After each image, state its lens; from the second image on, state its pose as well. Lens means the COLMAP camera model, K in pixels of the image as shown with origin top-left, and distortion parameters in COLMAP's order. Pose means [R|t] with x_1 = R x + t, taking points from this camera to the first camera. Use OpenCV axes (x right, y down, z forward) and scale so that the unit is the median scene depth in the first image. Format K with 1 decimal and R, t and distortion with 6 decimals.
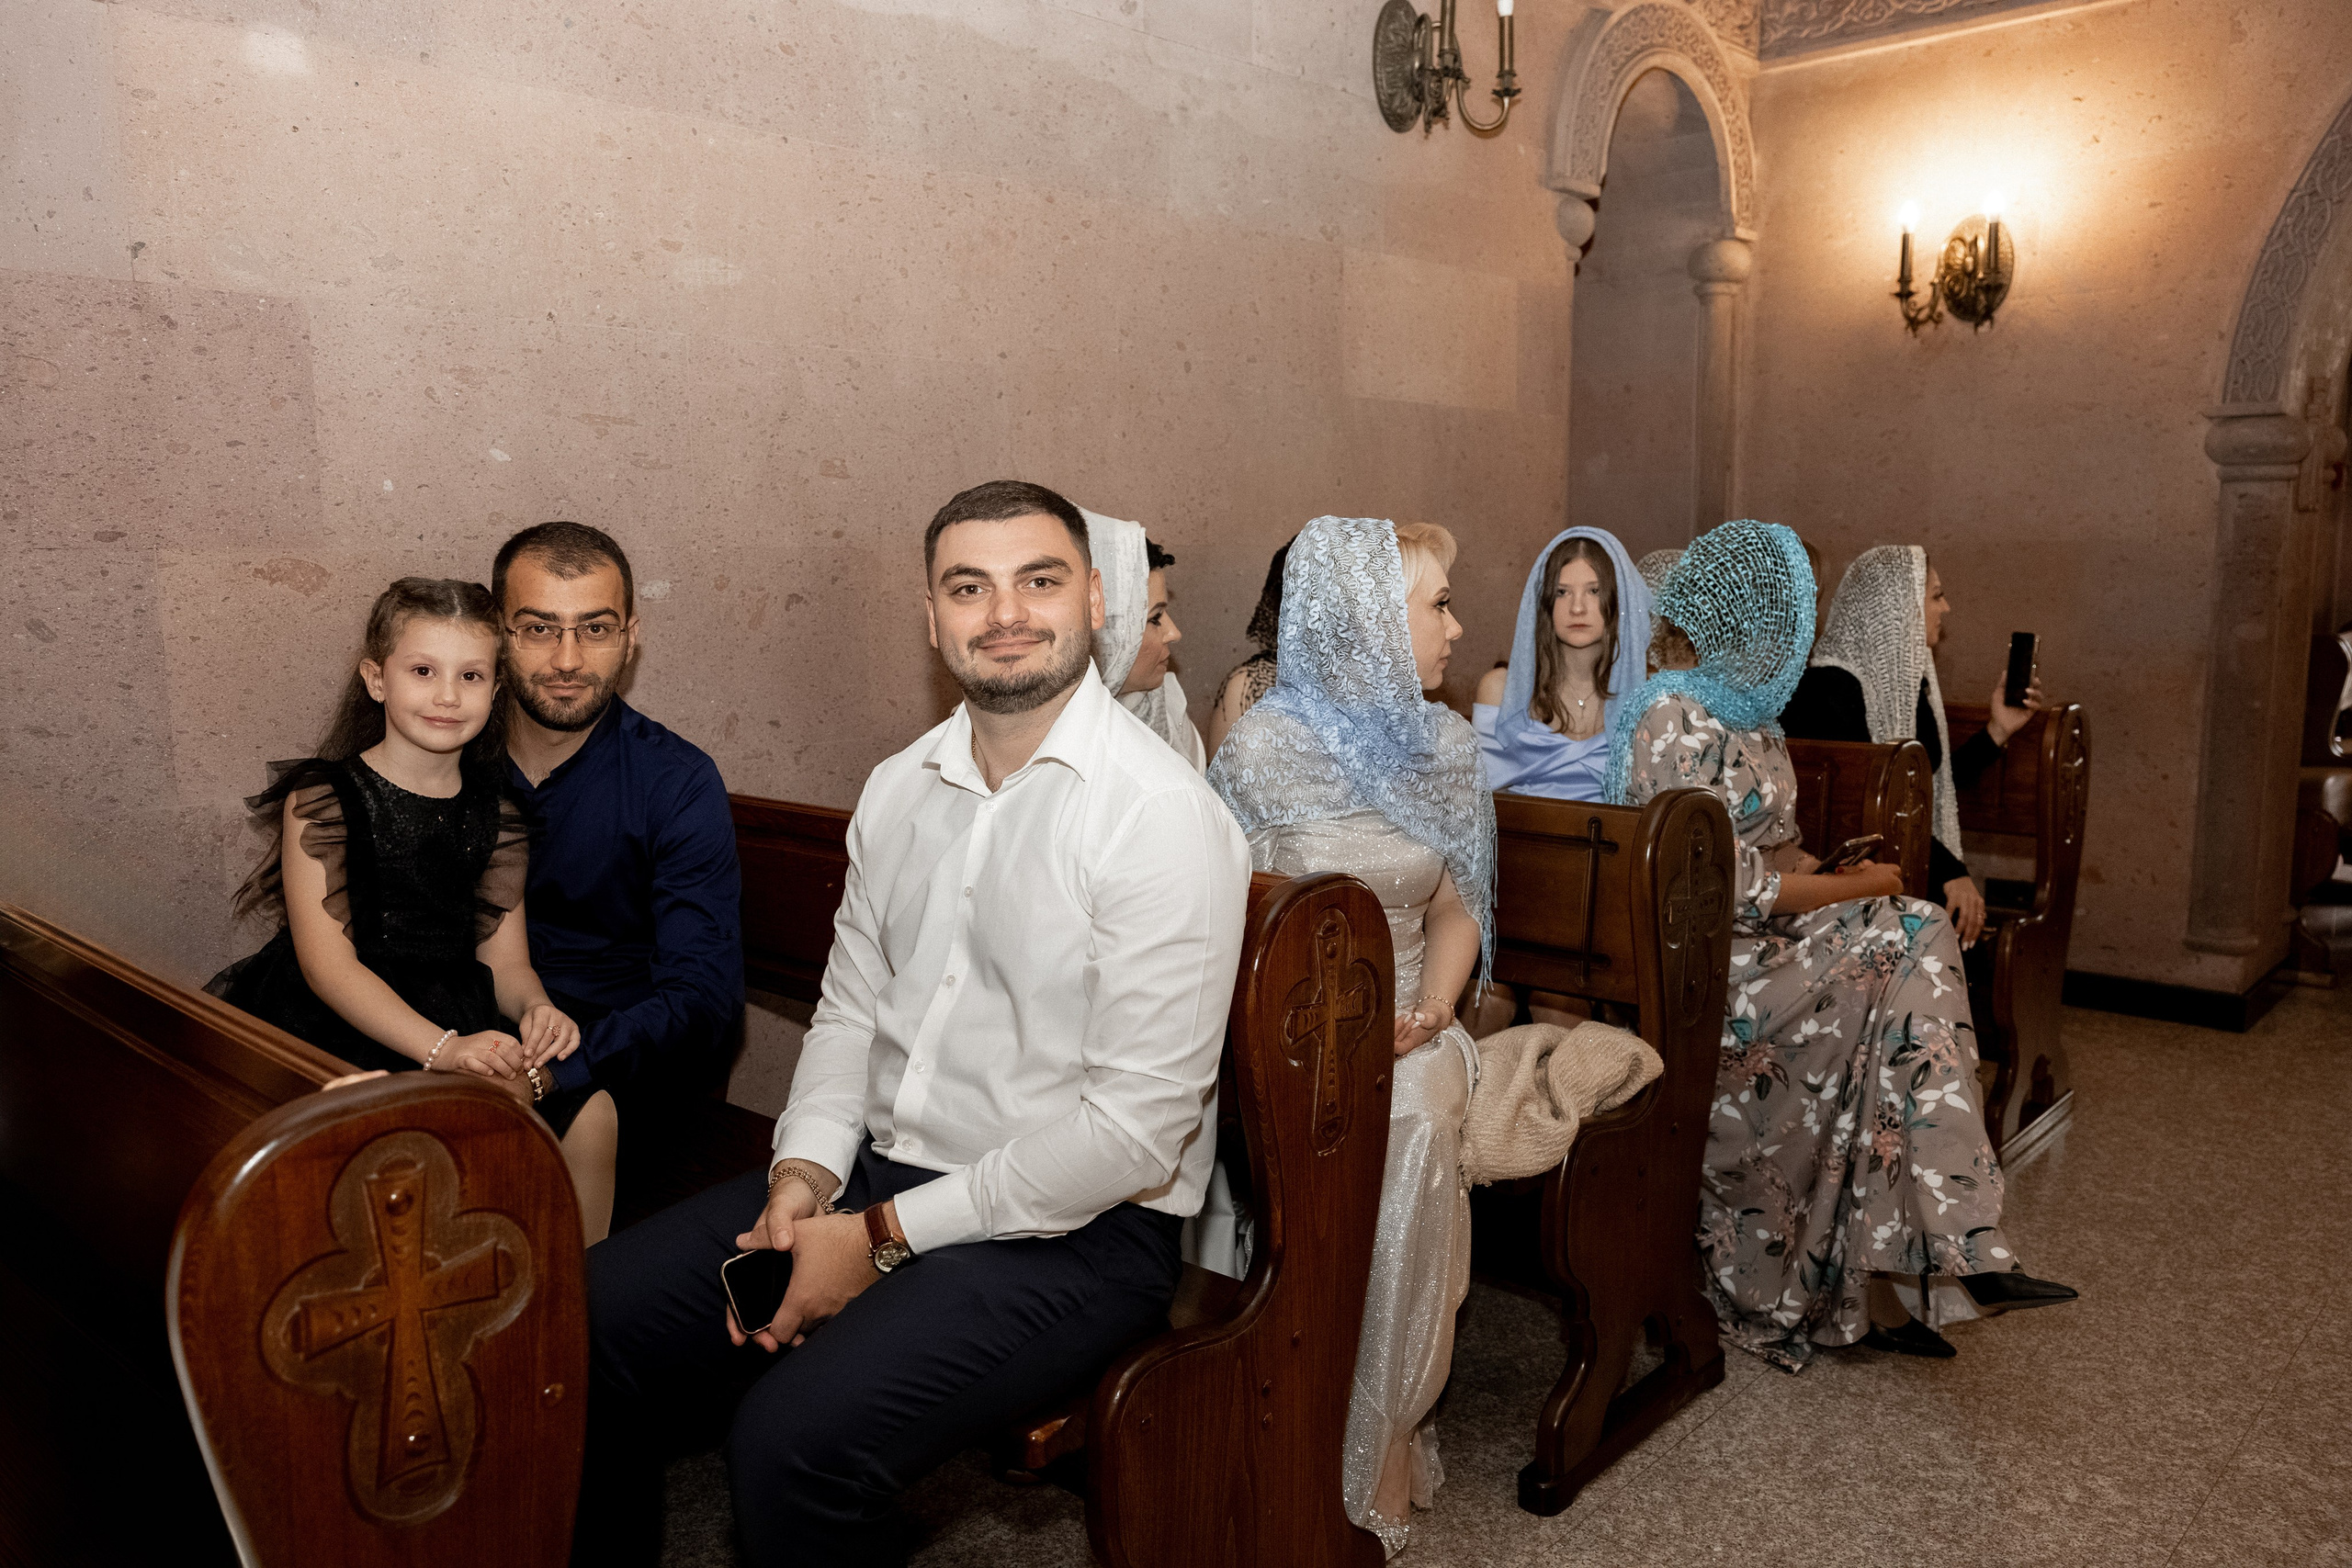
lens RADIAL K [[1691.9, 0, 1176.0], [0, 1691.9, 784.0], [0, 0, 1]] dist [-0.001762, 0.002491]
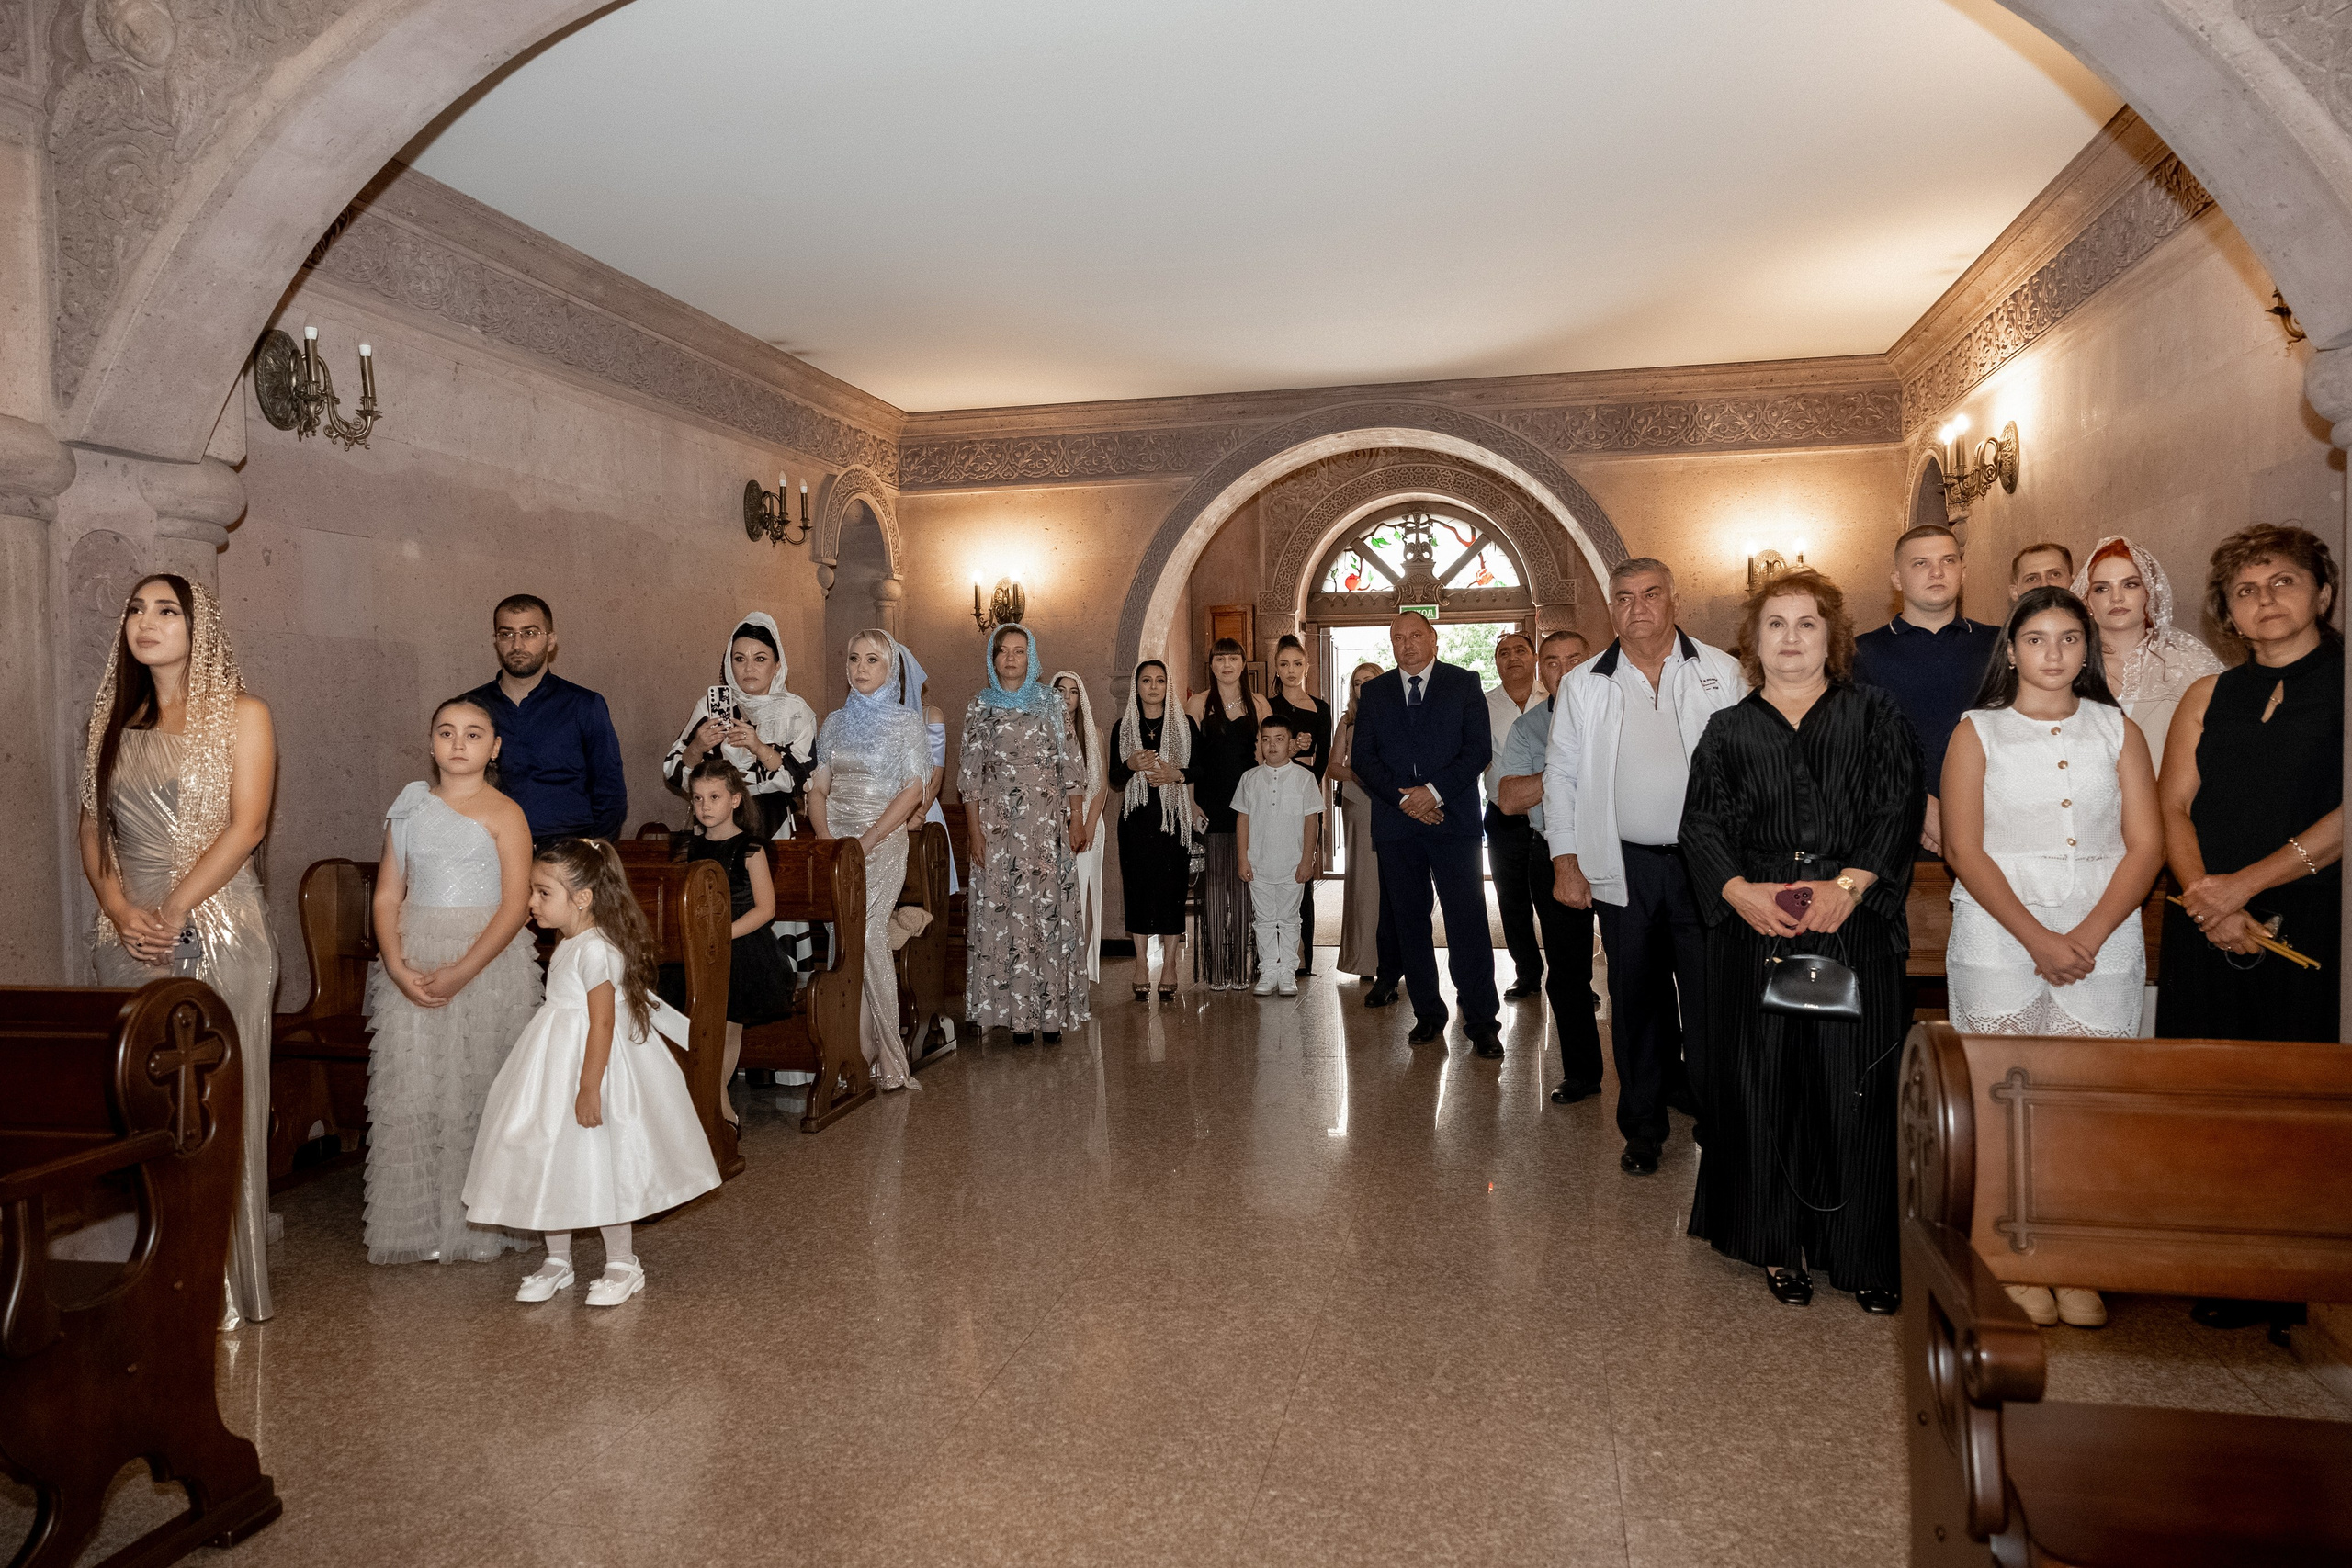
lens RADIAL K [[1576.8, 0, 1176.0], [0, 1576.8, 784.0], [0, 0, 1]] dist [-0.000747, 0.001136]
pose [[0.855824, -0.022503, 0.516777, -0.353392], [0.079192, 0.992976, -0.087909, 0.101028], [-0.511169, 0.116159, 0.851595, -0.721352]]
